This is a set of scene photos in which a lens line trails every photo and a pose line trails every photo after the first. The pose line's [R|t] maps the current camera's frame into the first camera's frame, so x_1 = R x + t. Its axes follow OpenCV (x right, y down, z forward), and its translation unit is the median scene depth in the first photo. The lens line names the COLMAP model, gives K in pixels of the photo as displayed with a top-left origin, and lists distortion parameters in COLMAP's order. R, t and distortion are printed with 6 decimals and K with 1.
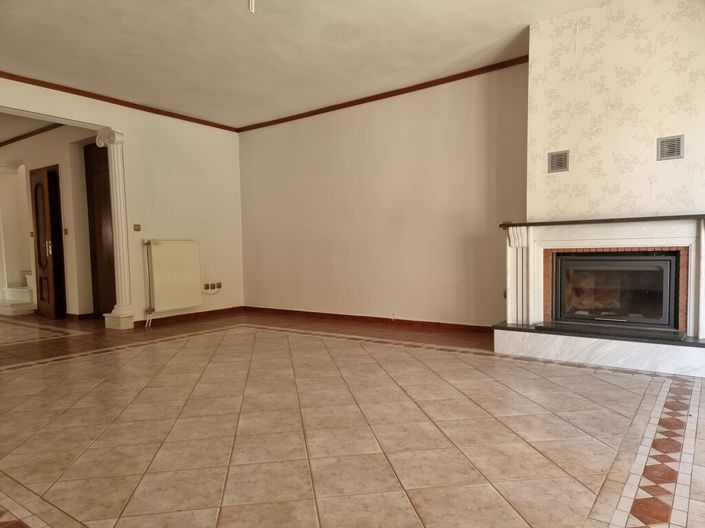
lens RADIAL K [[490.8, 0, 347.9], [0, 490.8, 276.4], [0, 0, 1]] dist [0.049397, -0.003077]
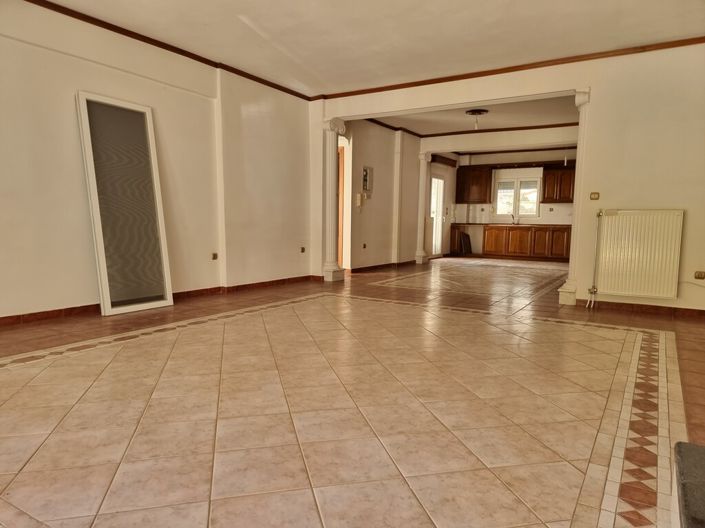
lens RADIAL K [[490.8, 0, 347.9], [0, 490.8, 276.4], [0, 0, 1]] dist [0.049397, -0.003077]
pose [[0.083461, 0.139106, -0.986754, 0.653635], [-0.076401, 0.988188, 0.132846, -0.060095], [0.993578, 0.064302, 0.093103, 0.719278]]
